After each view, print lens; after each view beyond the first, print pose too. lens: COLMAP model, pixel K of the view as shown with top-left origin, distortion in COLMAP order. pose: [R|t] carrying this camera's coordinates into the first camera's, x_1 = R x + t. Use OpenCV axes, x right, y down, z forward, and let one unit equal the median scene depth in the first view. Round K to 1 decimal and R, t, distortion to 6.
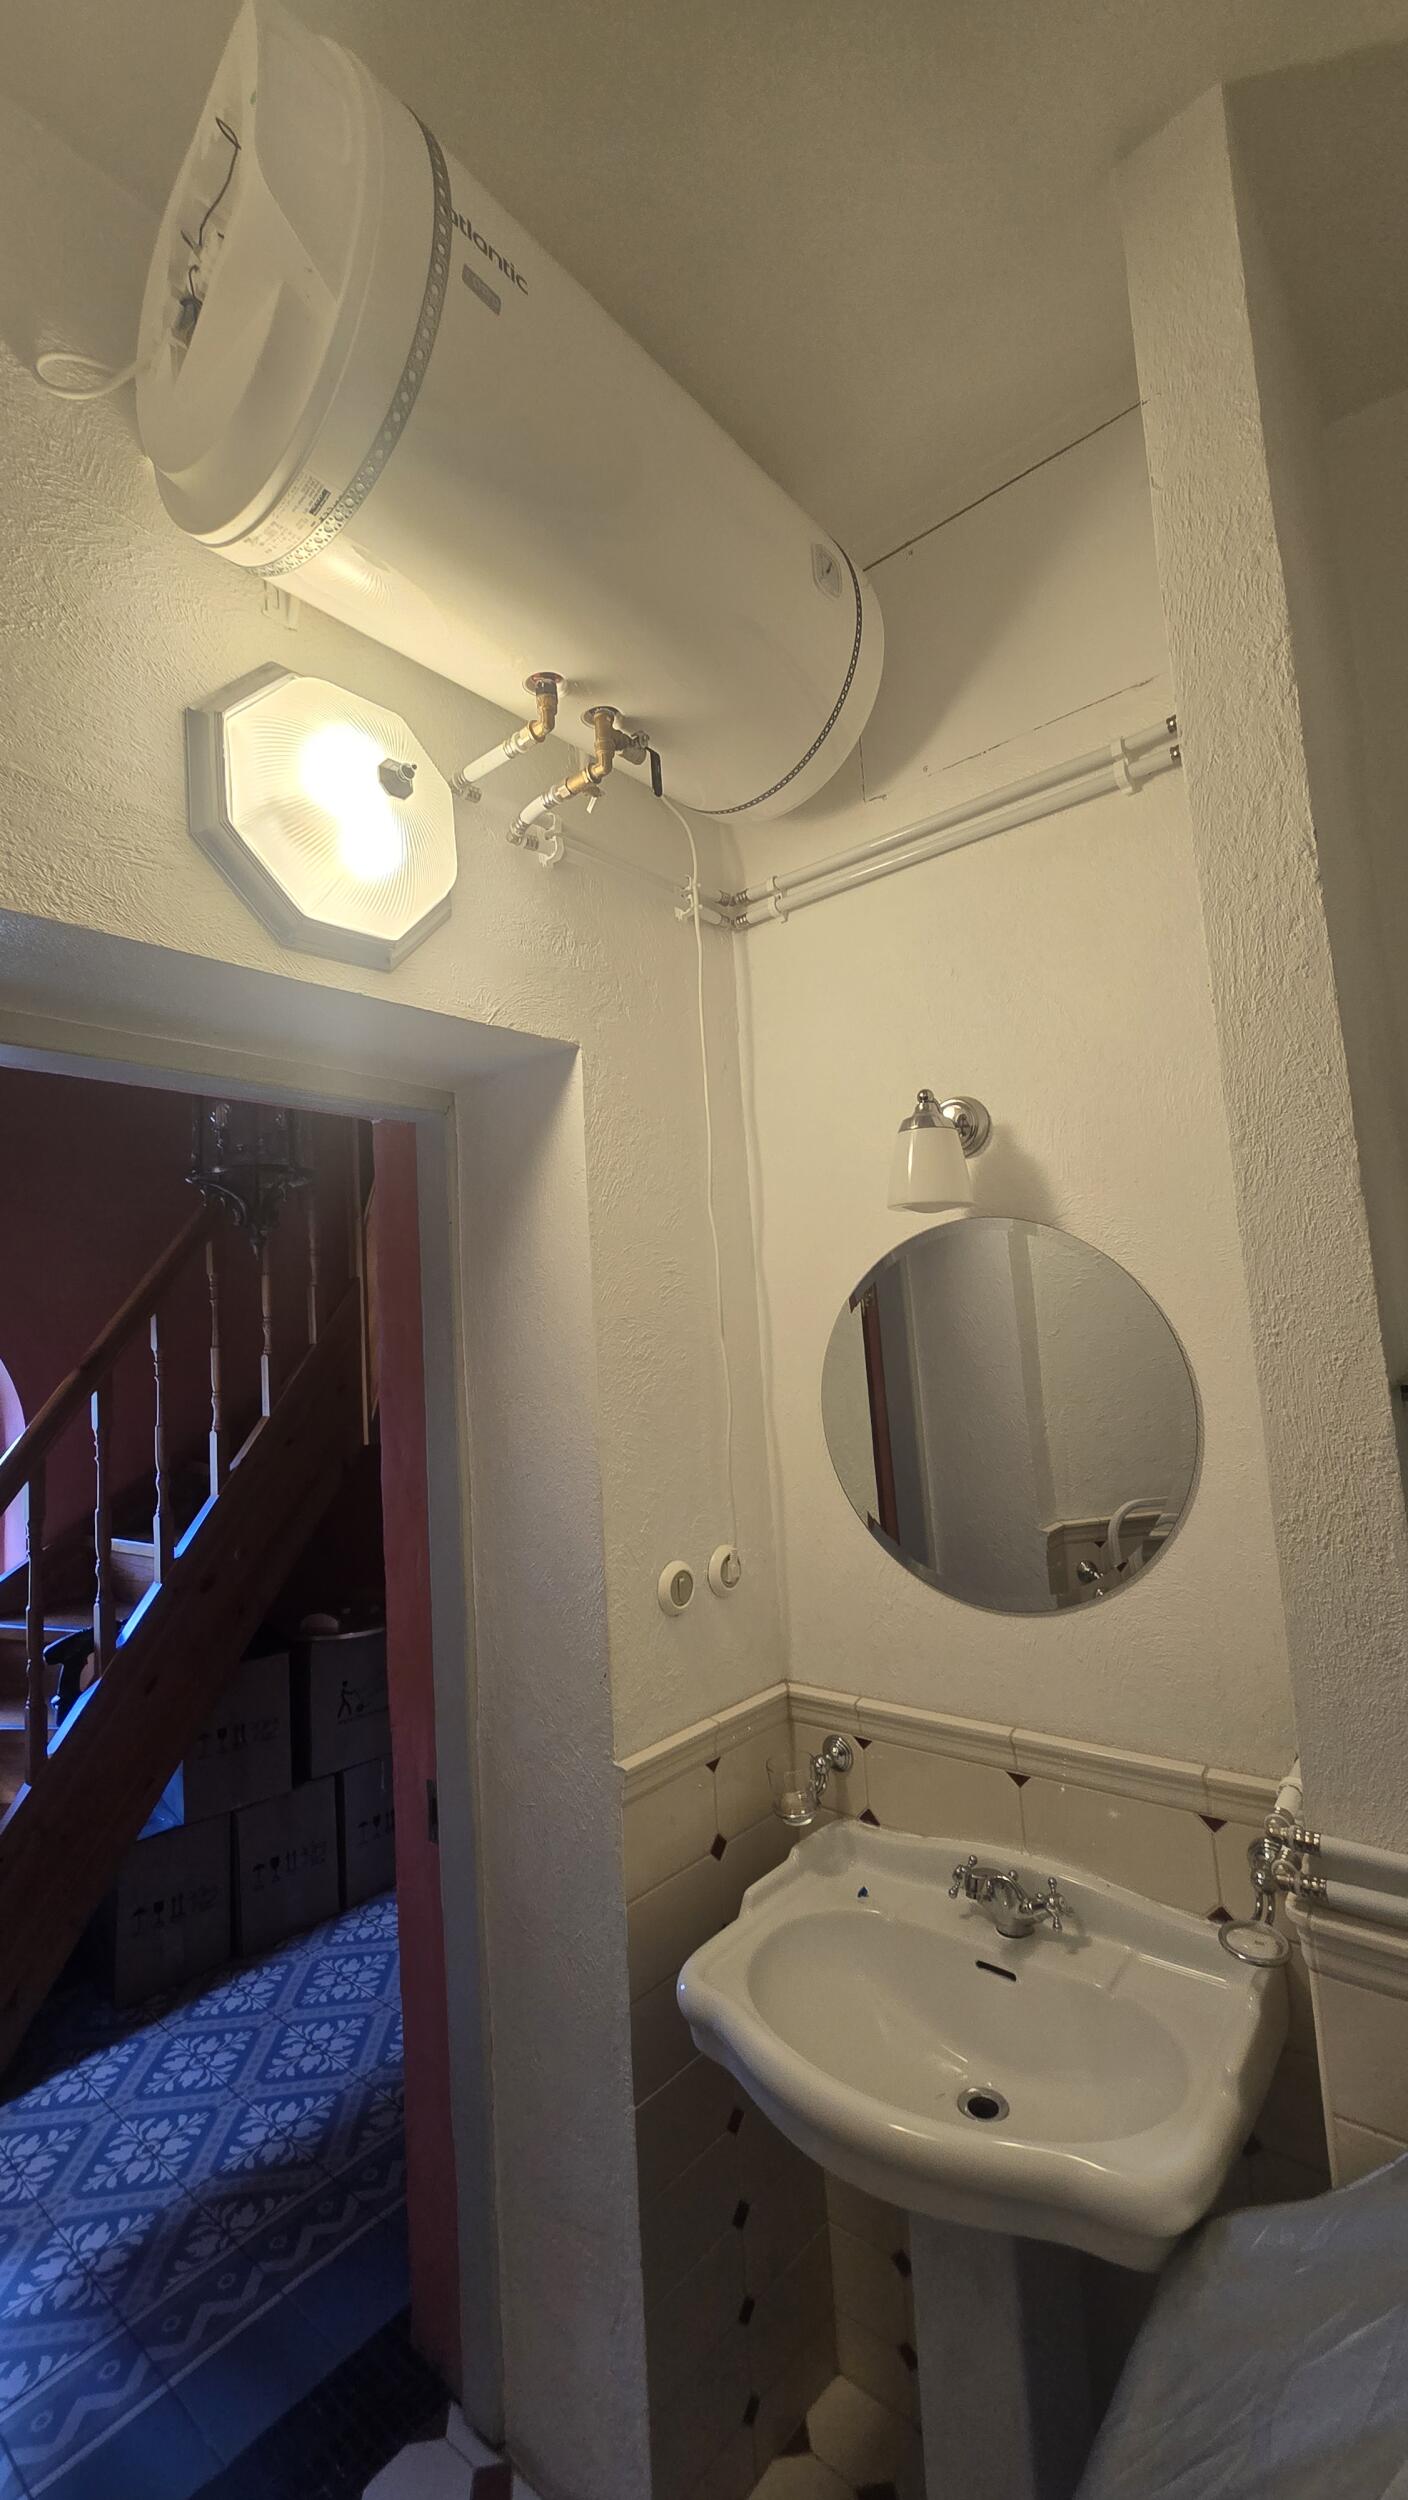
lens RADIAL K [[1025.6, 0, 704.1], [0, 1025.6, 1244.0], [0, 0, 1]] dist [-0.001239, 0.000741]
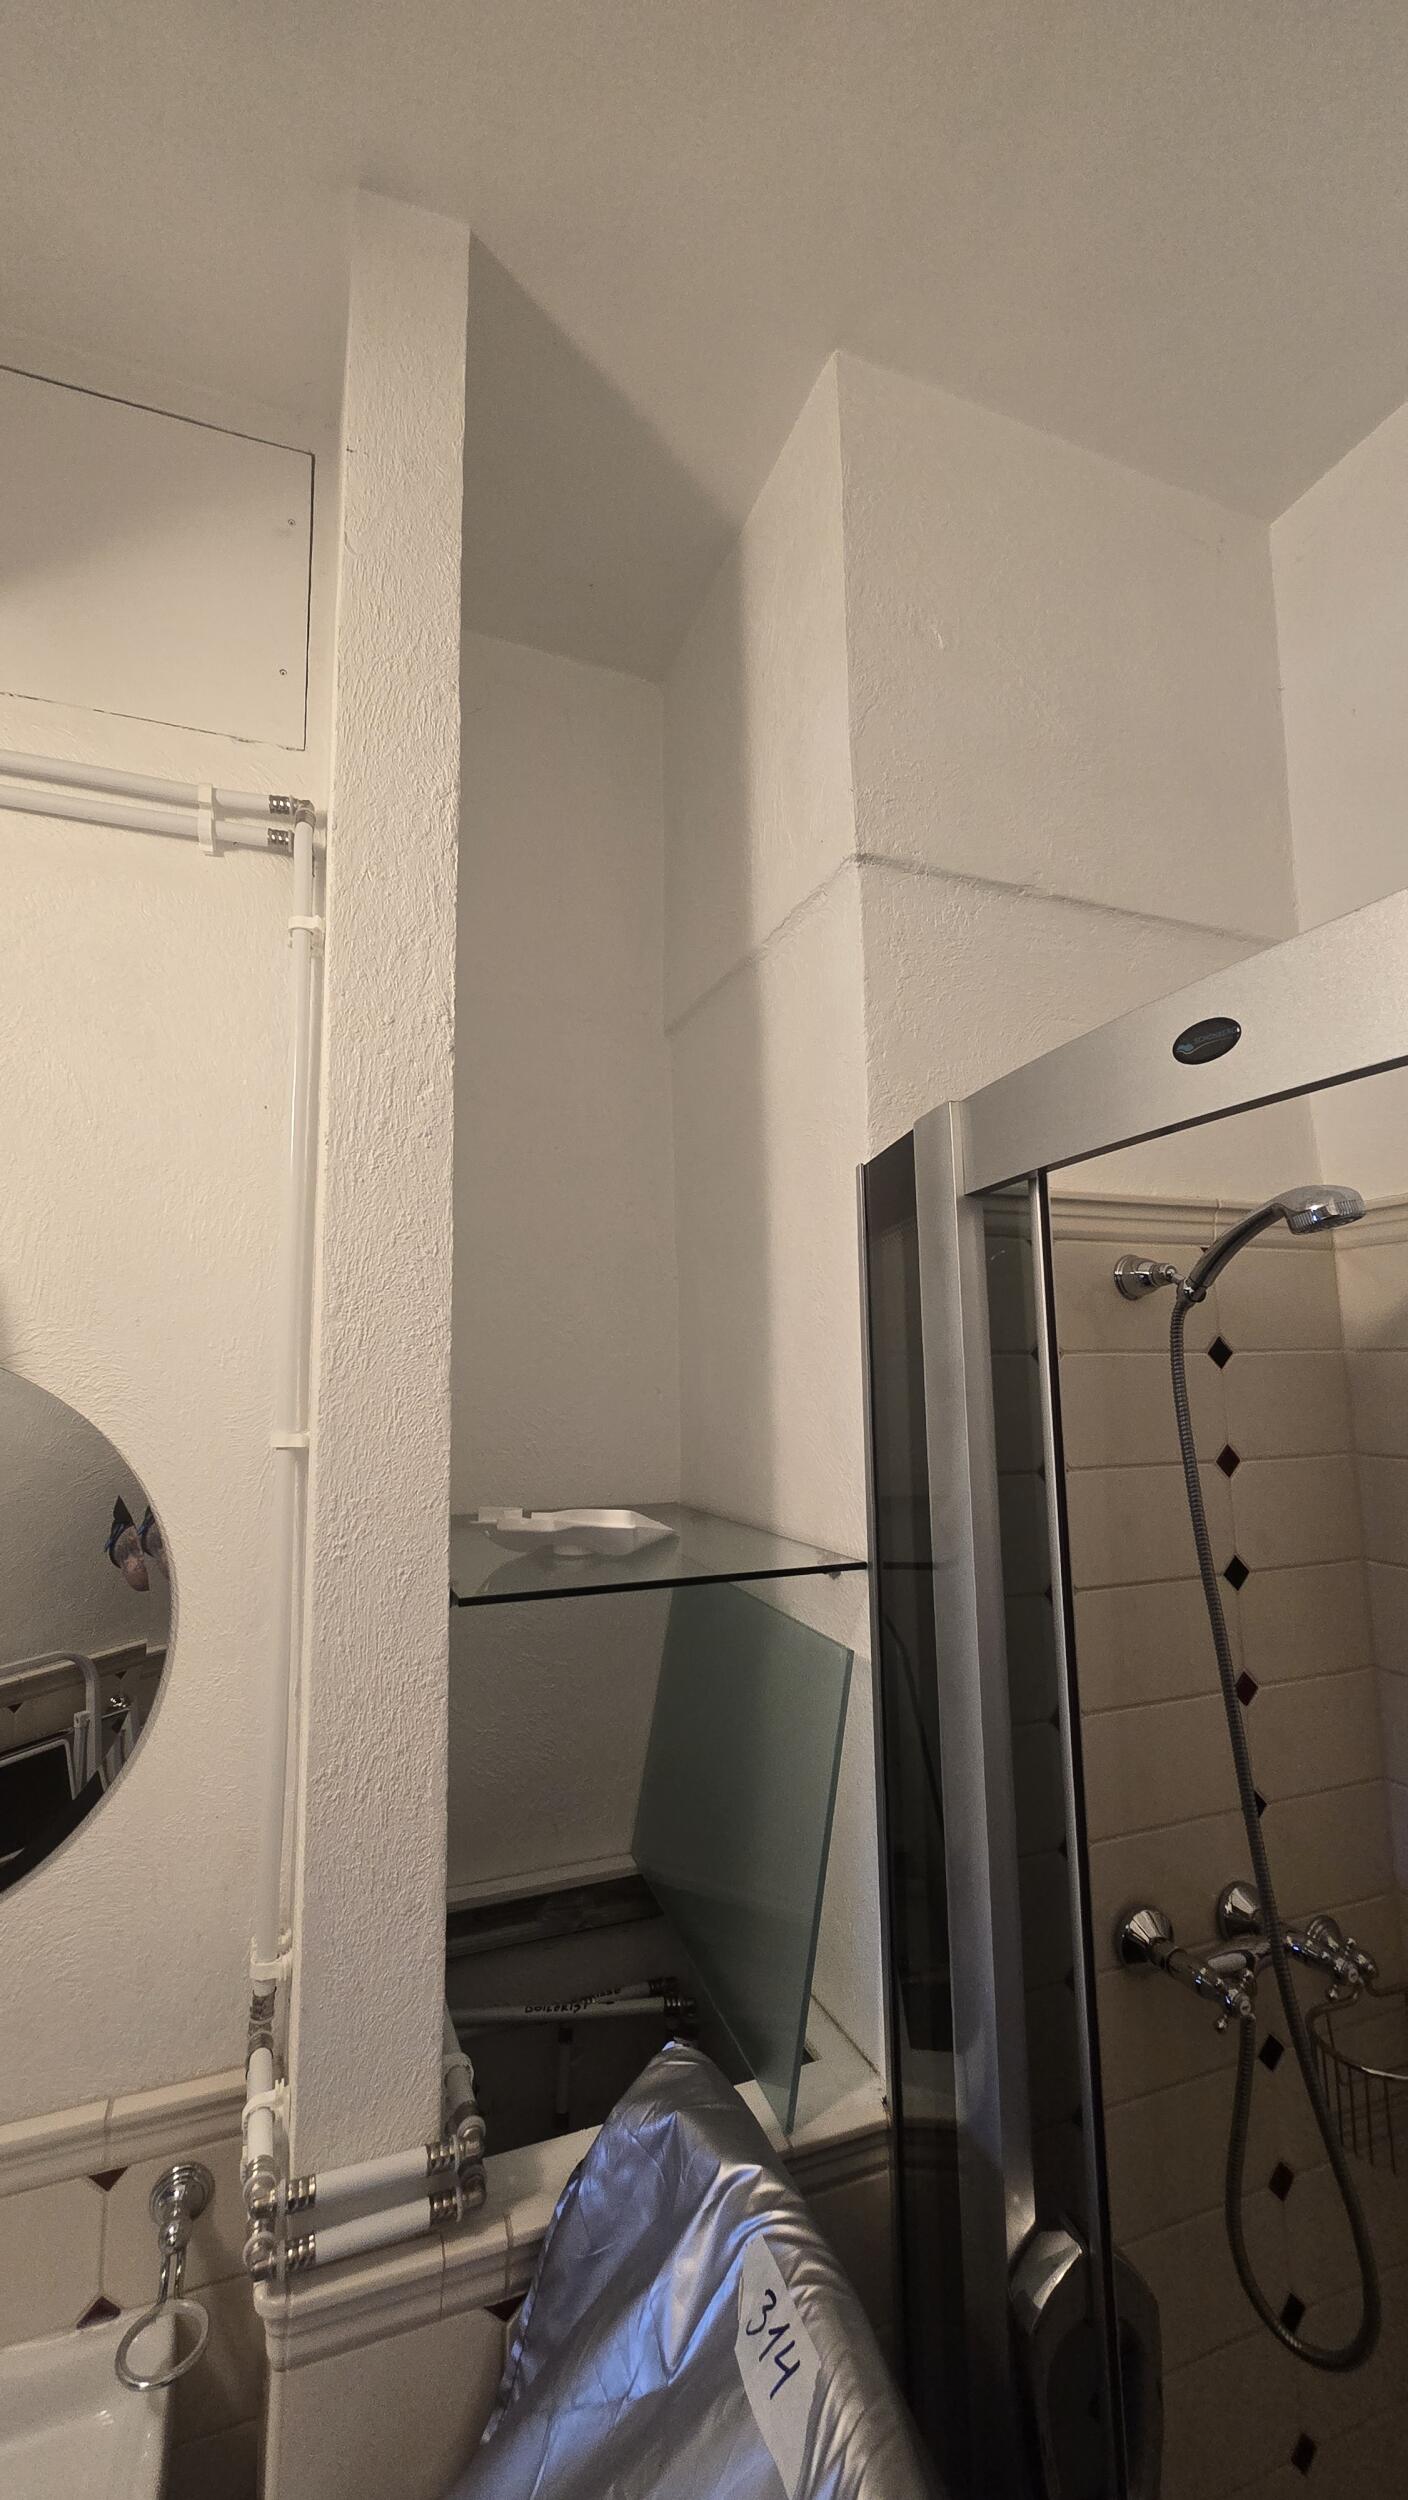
lens RADIAL K [[1025.6, 0, 704.6], [0, 1025.6, 1248.8], [0, 0, 1]] dist [-0.001239, 0.000741]
pose [[0.488369, 0.163785, 0.857129, -0.063501], [-0.095754, 0.986355, -0.133921, -0.068612], [-0.867368, -0.016671, 0.497389, 0.314862]]
